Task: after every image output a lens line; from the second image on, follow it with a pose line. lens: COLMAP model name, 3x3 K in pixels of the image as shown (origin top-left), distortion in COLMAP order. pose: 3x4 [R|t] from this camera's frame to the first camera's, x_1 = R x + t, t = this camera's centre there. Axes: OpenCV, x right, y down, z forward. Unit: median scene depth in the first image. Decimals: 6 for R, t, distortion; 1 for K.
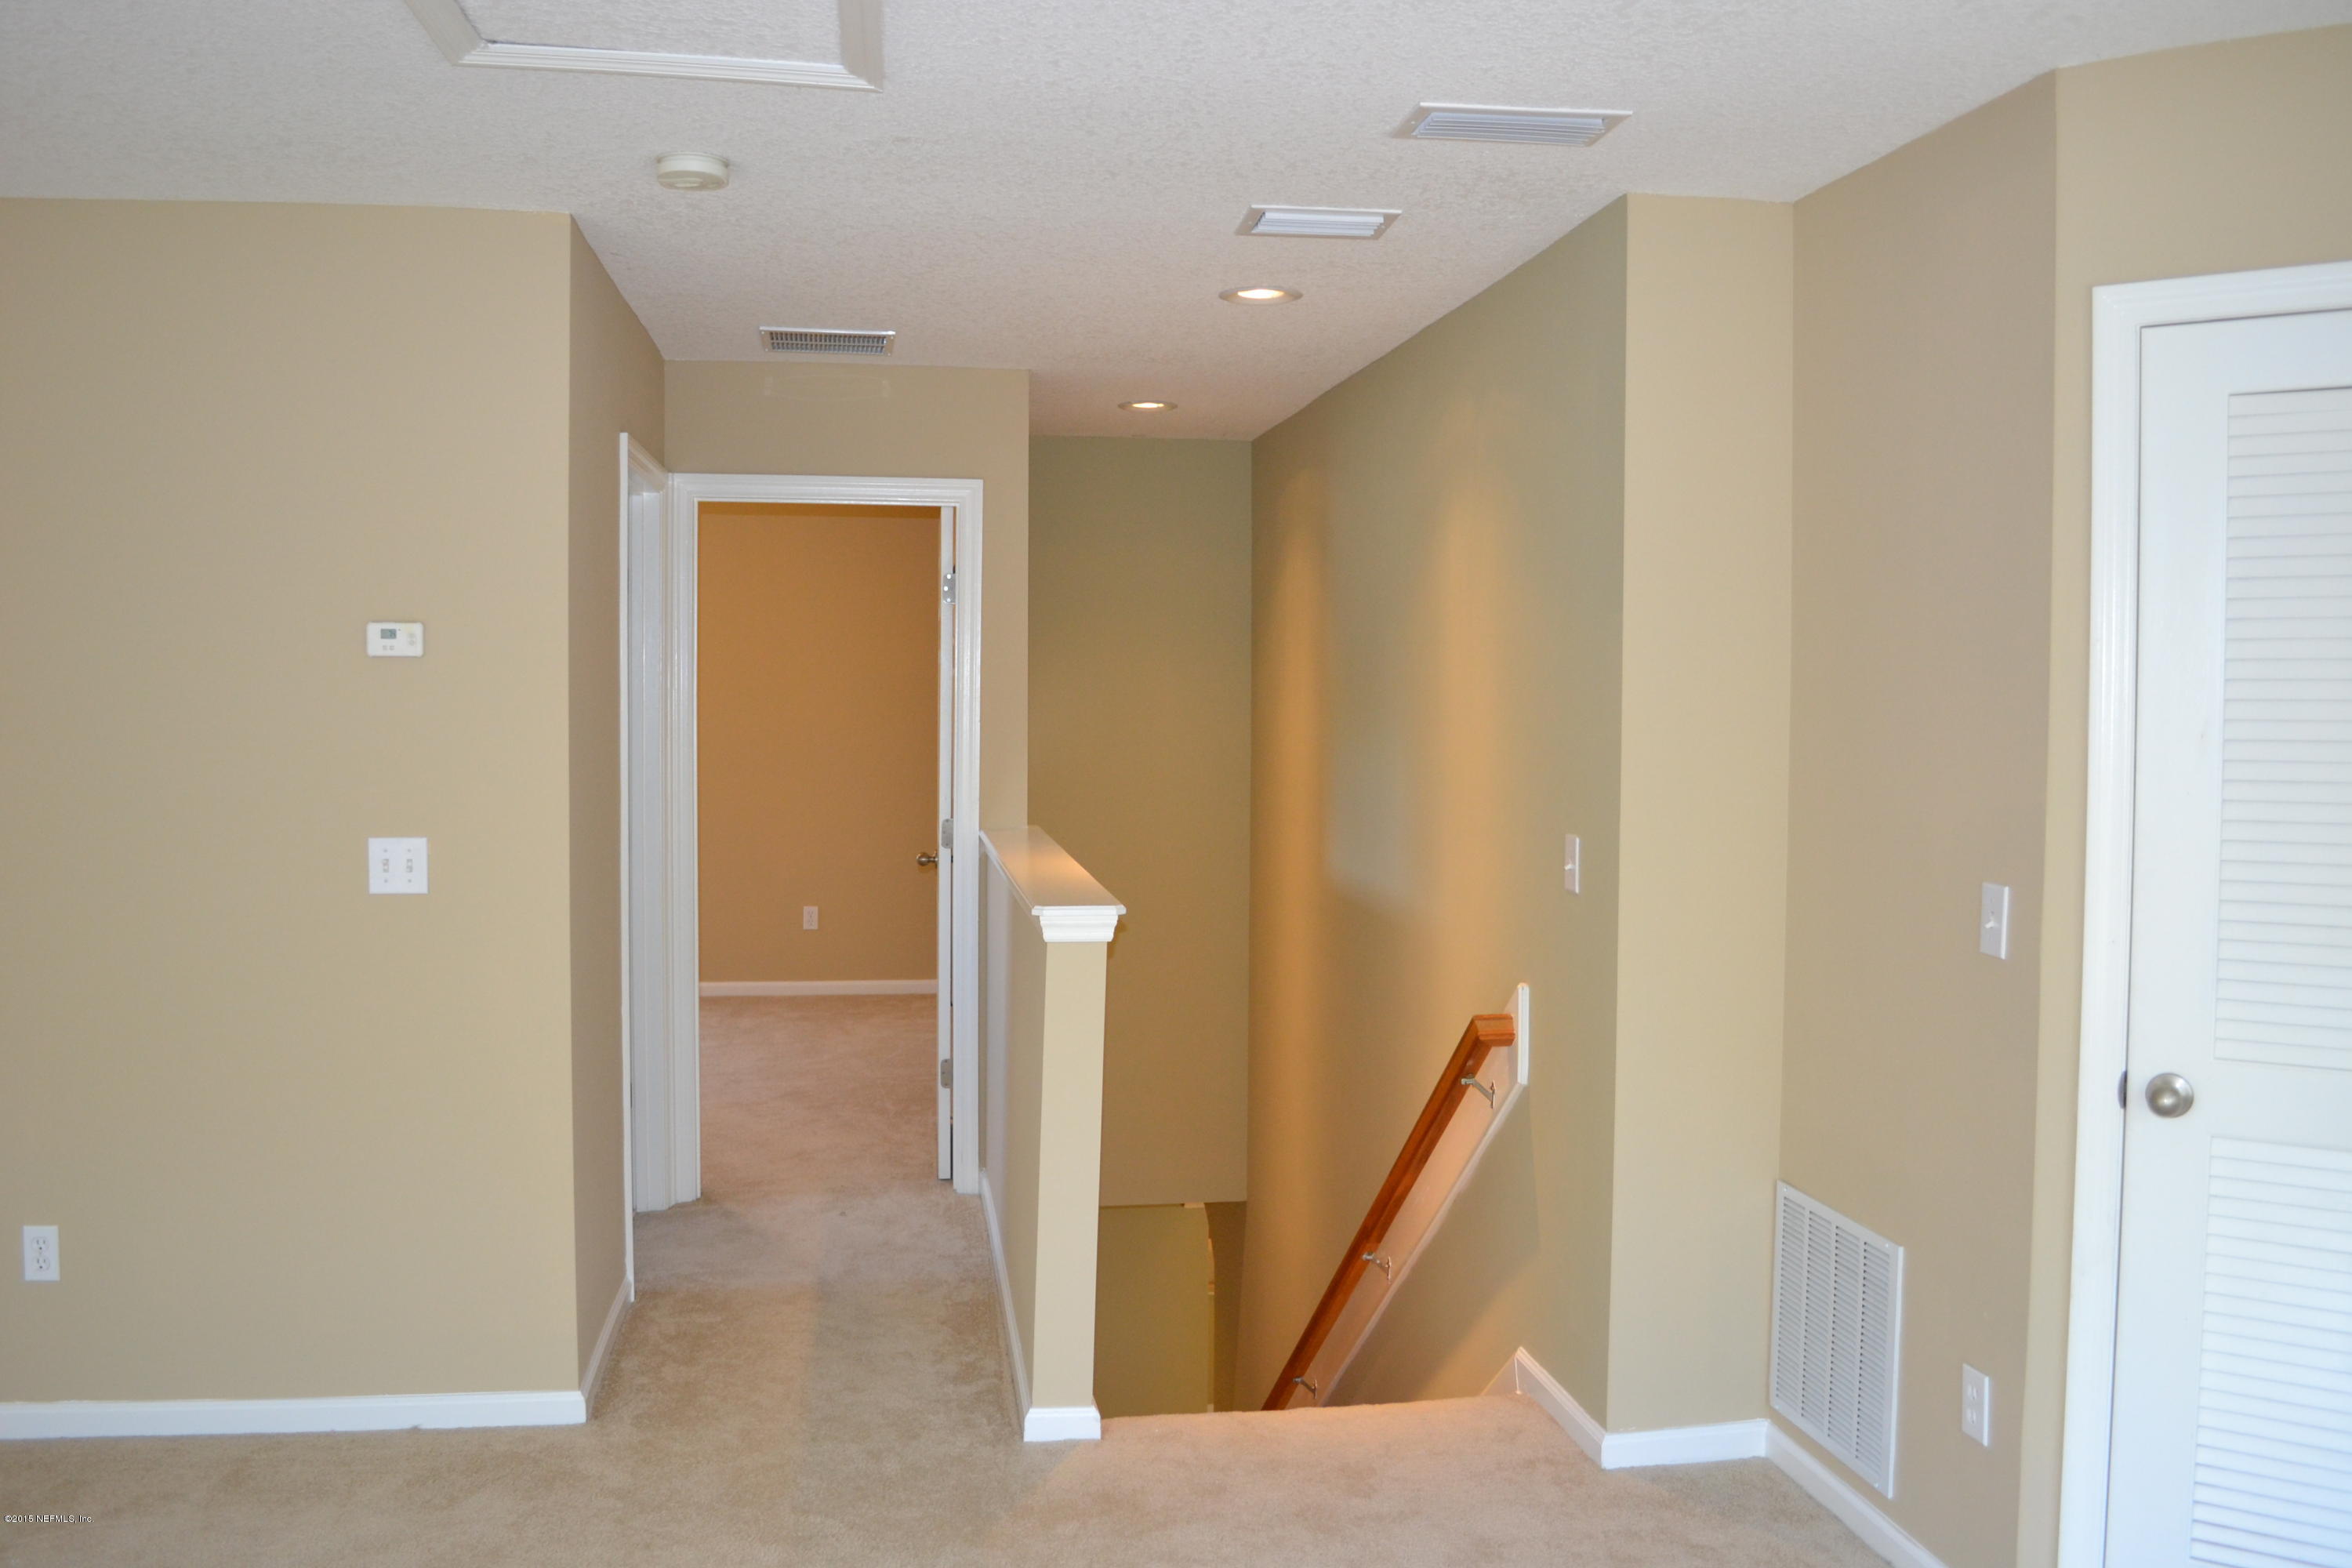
lens RADIAL K [[1889.7, 0, 1176.0], [0, 1889.7, 784.0], [0, 0, 1]] dist [-0.076491, 0.003625]
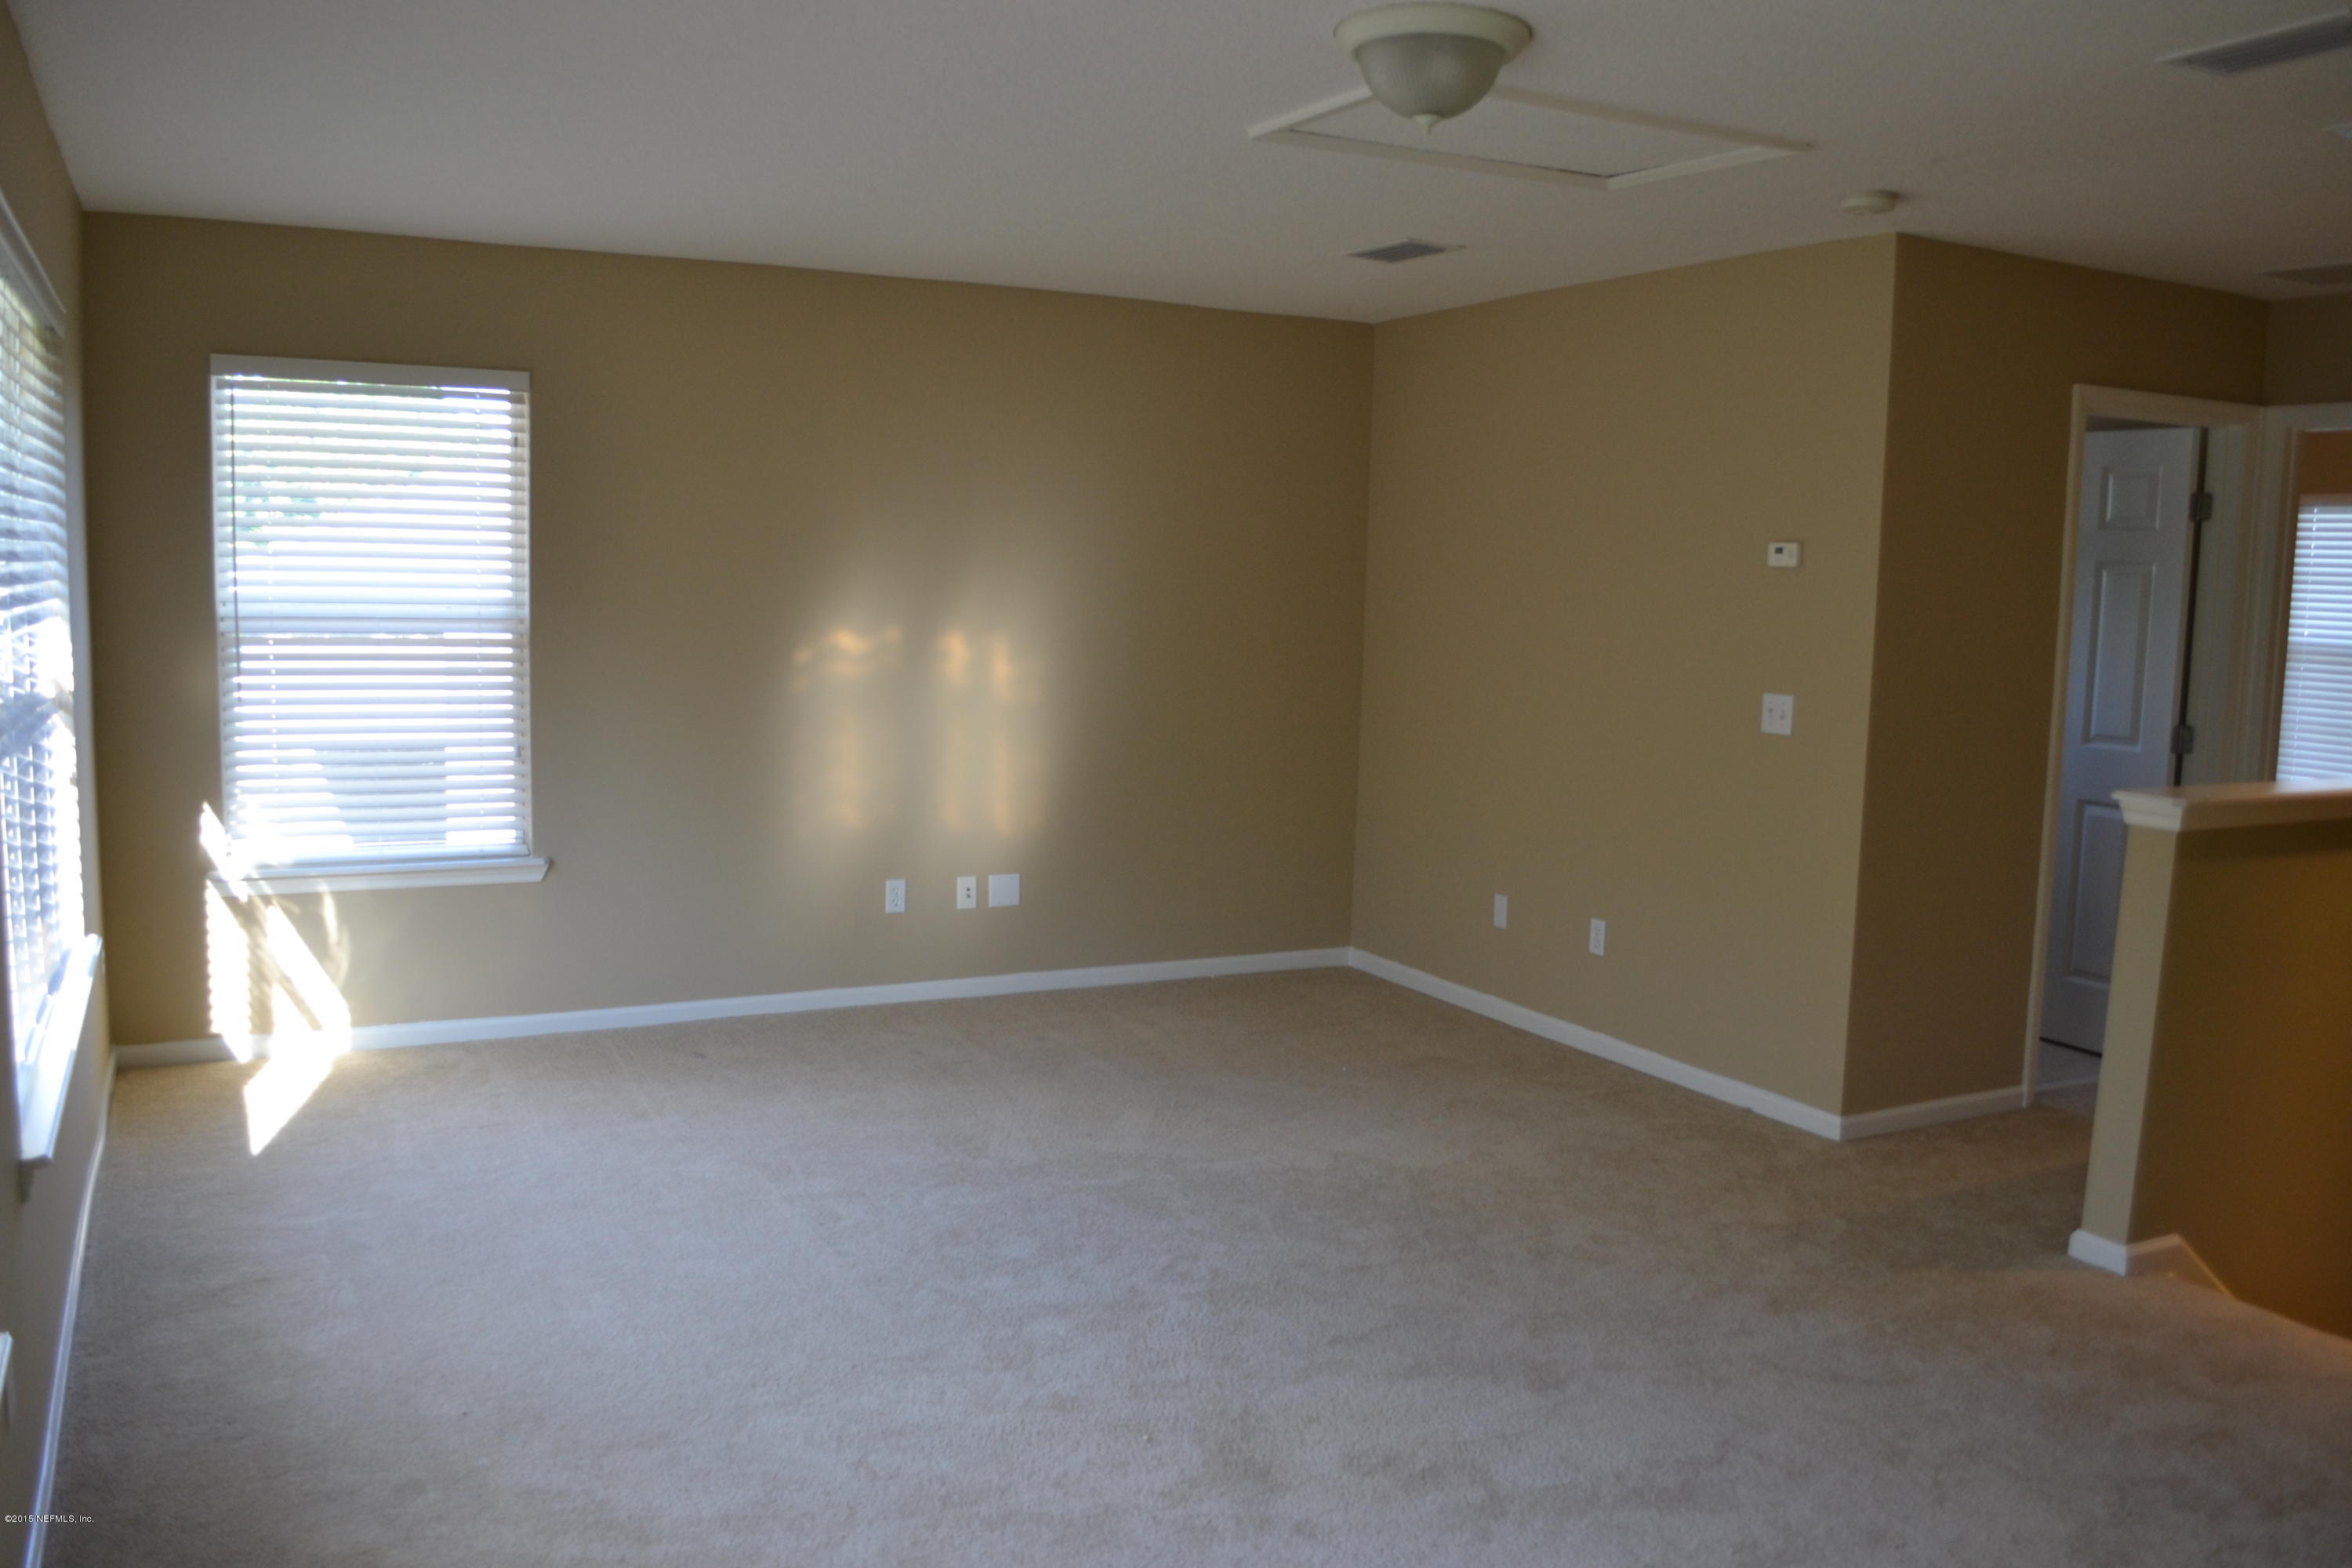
lens RADIAL K [[1889.7, 0, 1176.0], [0, 1889.7, 784.0], [0, 0, 1]] dist [-0.076491, 0.003625]
pose [[0.329576, 0.110543, -0.937635, 0.754190], [-0.077000, 0.992961, 0.090000, 0.003246], [0.940984, 0.042536, 0.335768, 0.087032]]
